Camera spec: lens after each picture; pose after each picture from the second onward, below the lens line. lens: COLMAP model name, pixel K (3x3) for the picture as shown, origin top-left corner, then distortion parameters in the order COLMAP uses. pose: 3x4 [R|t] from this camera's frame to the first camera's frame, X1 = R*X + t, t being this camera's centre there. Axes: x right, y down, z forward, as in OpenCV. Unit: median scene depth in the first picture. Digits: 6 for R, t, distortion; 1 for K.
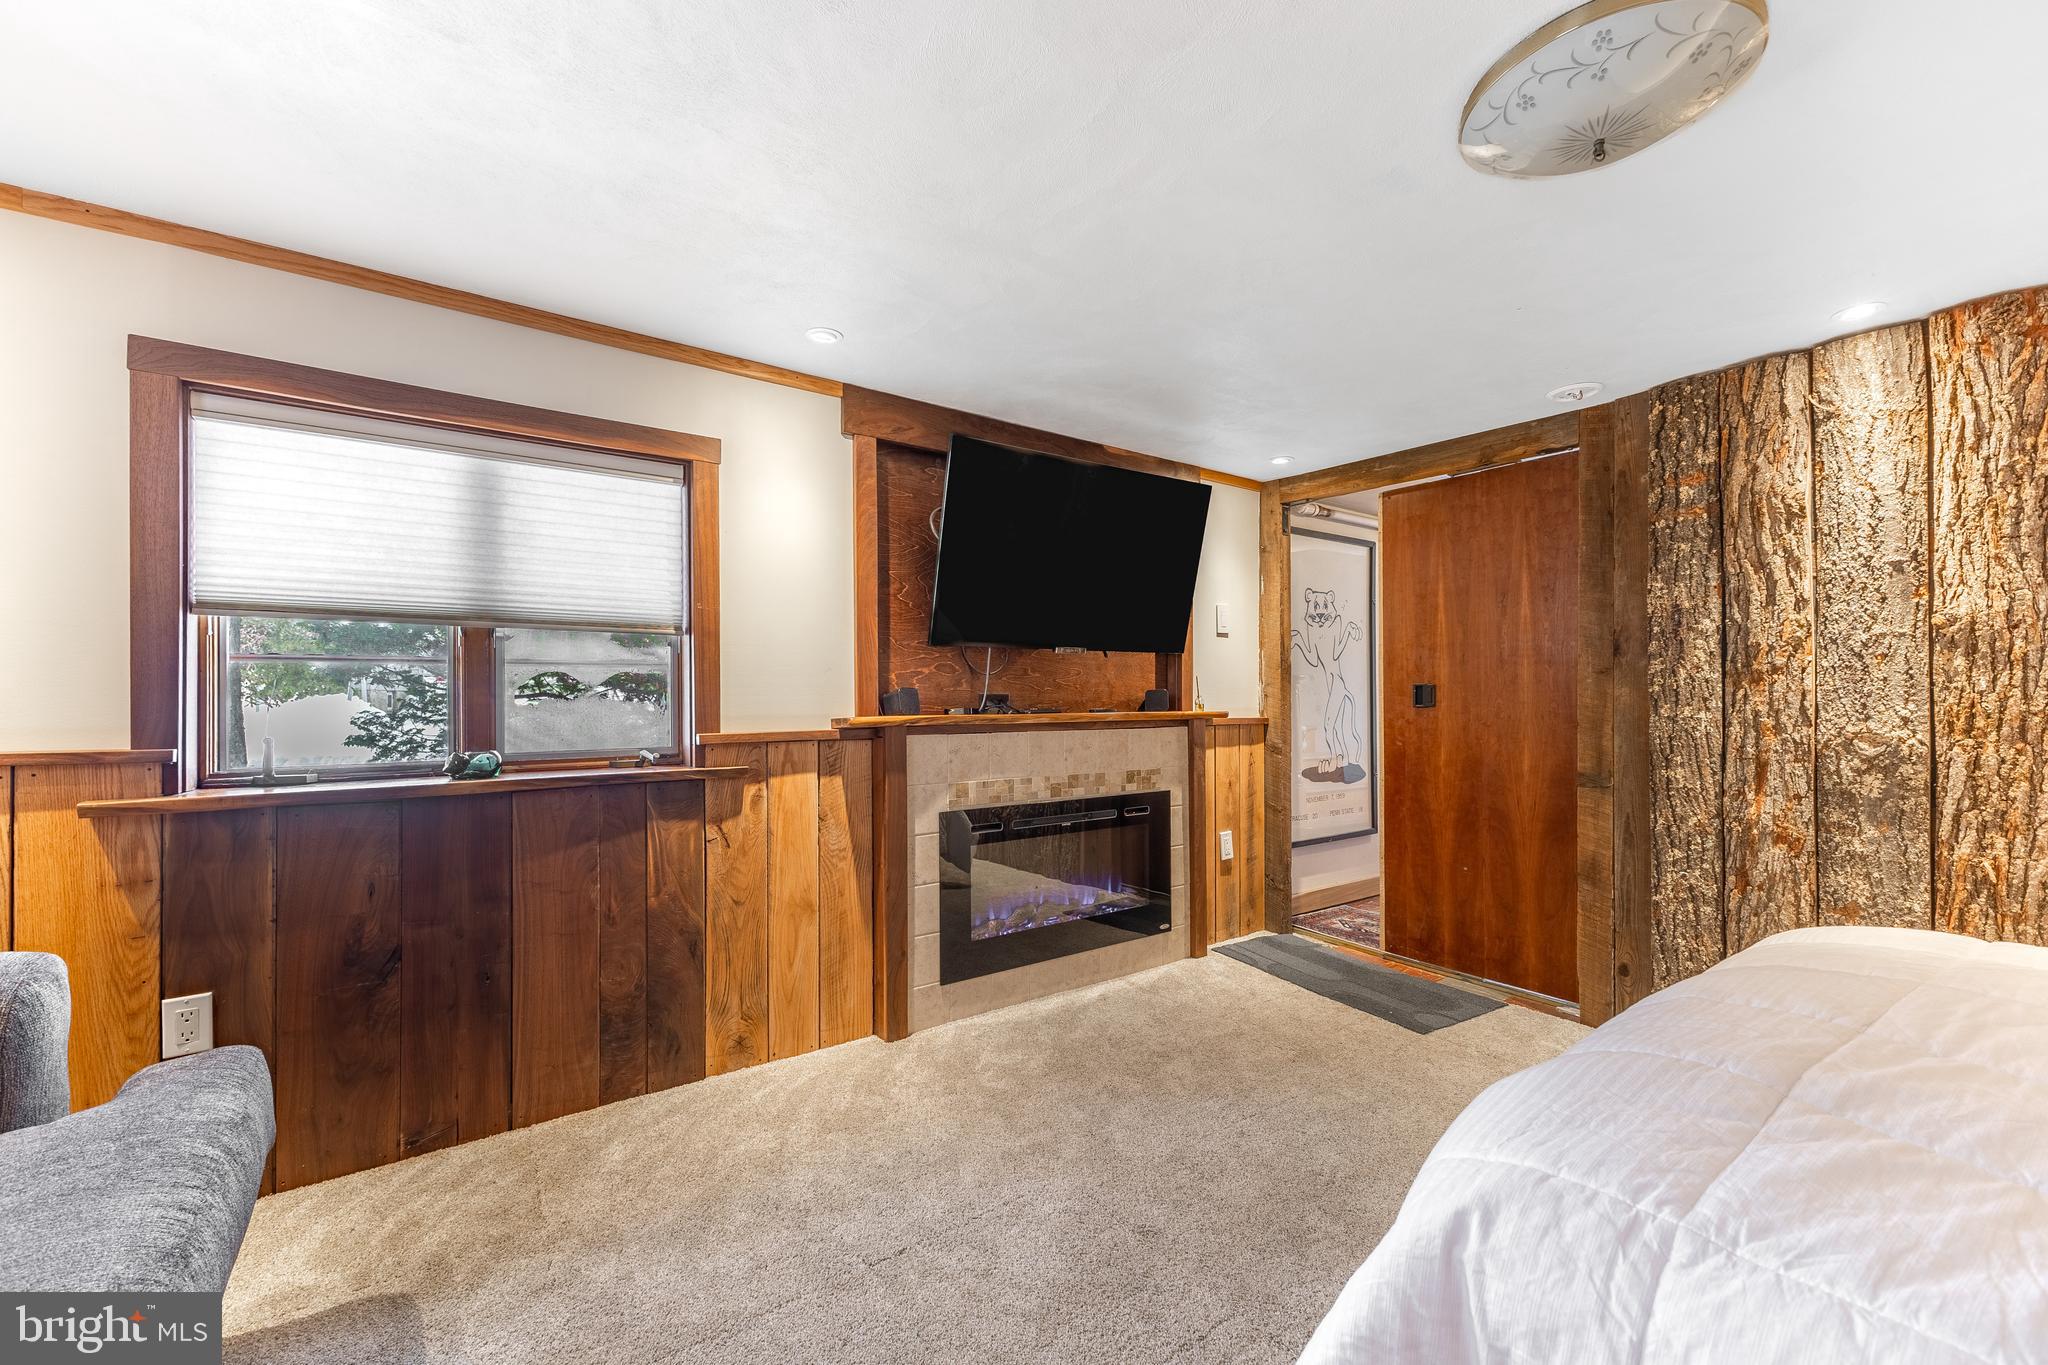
lens RADIAL K [[835.3, 0, 1021.4], [0, 835.3, 690.3], [0, 0, 1]] dist [-0.000736, -0.000206]
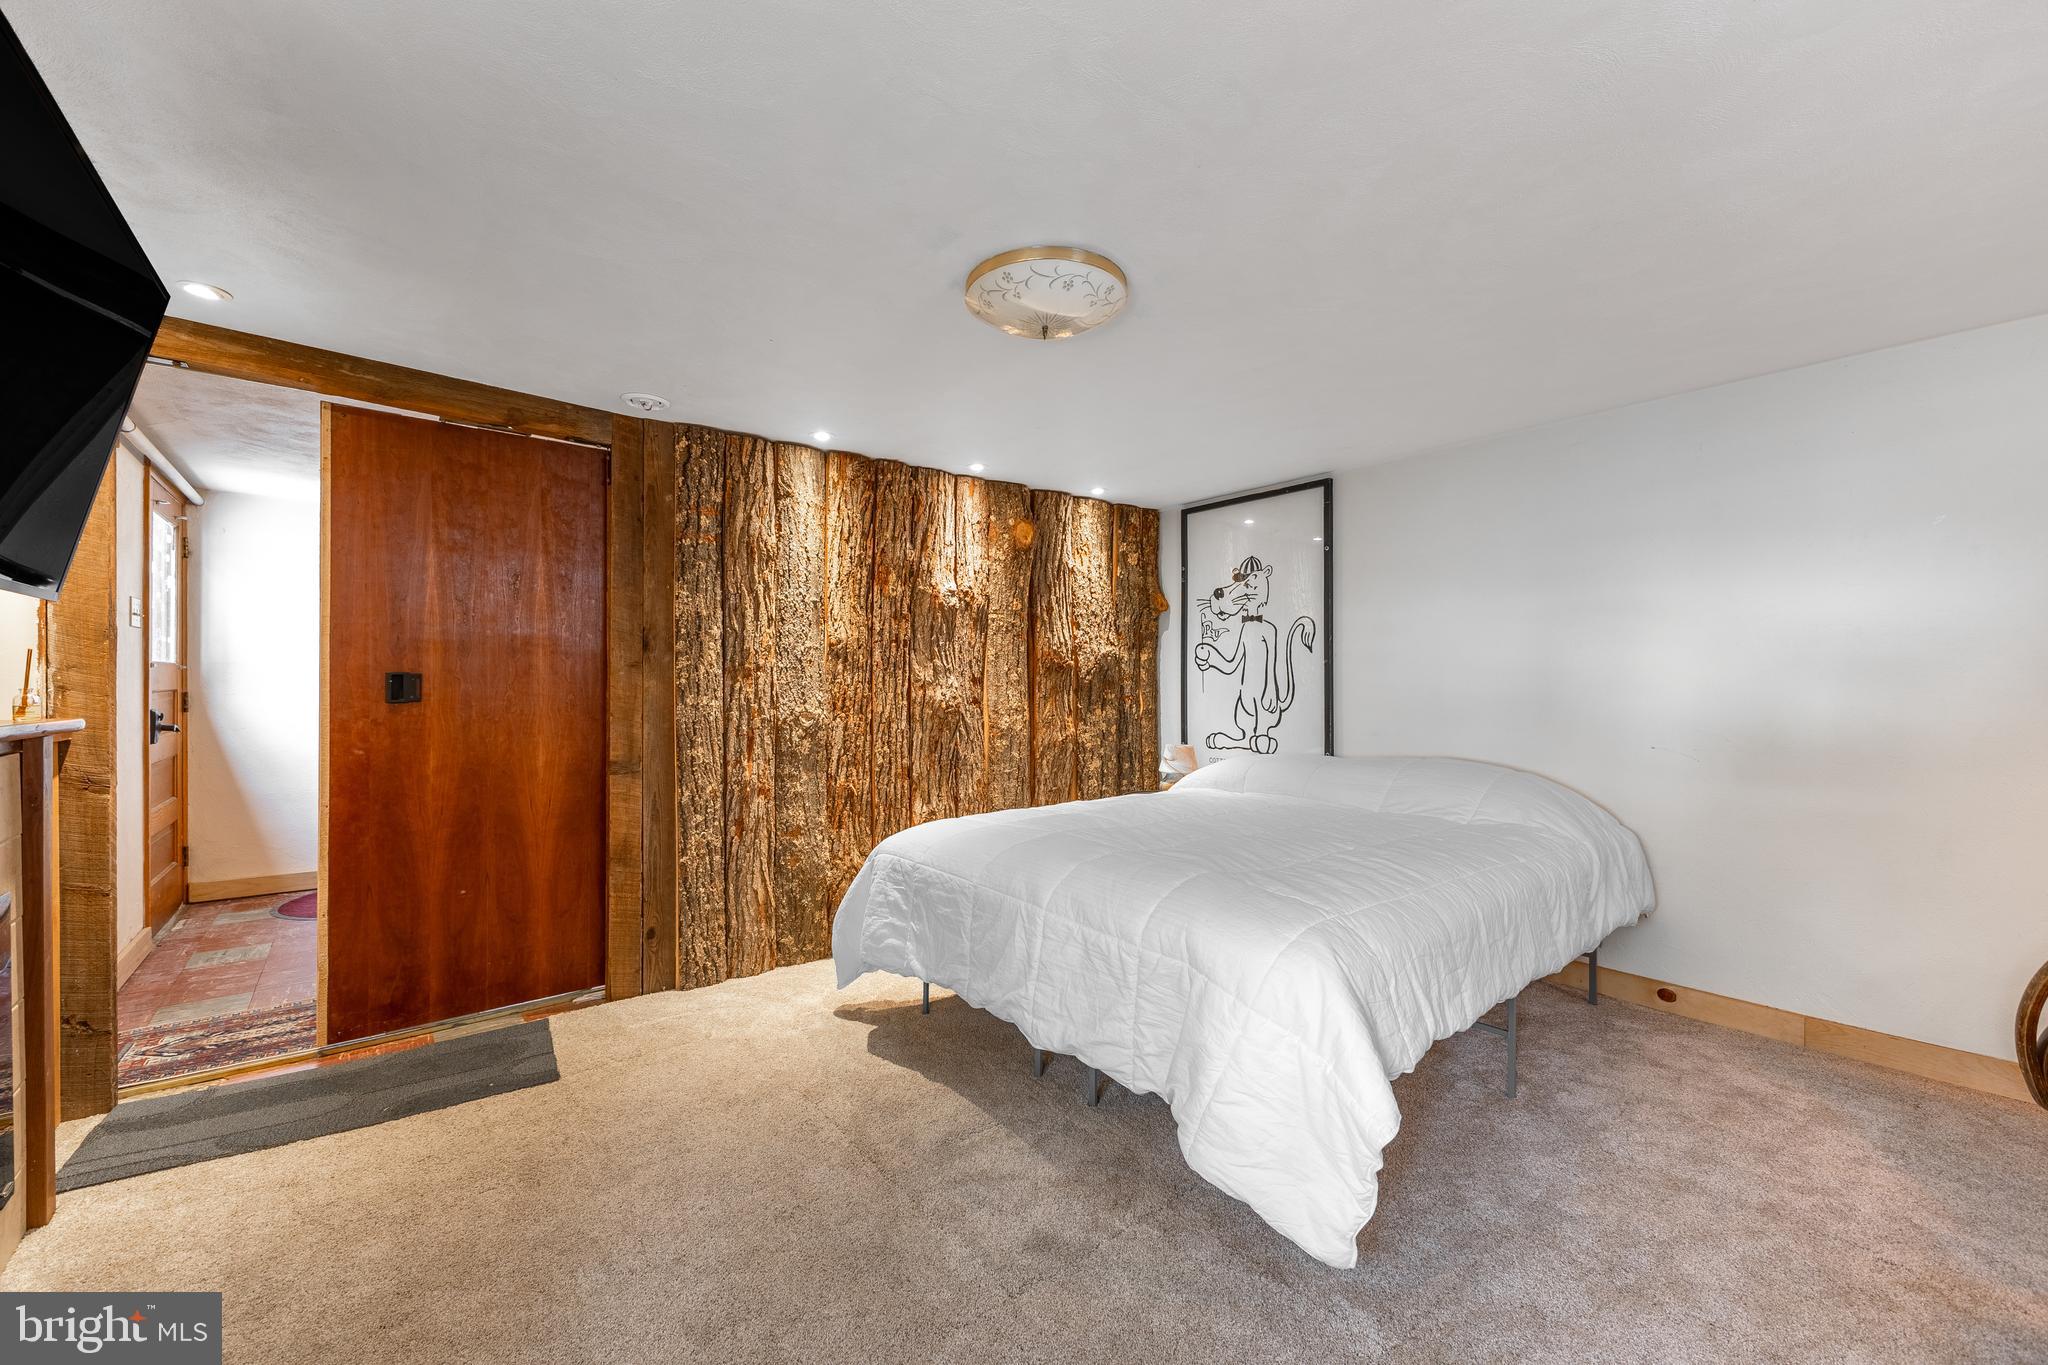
lens RADIAL K [[820.1, 0, 1024.0], [0, 820.1, 682.5], [0, 0, 1]] dist [0.001648, -0.000050]
pose [[-0.090193, 0.003556, 0.995918, -0.439814], [-0.006563, 0.999970, -0.004165, 0.001331], [-0.995903, -0.006911, -0.090167, 0.643038]]
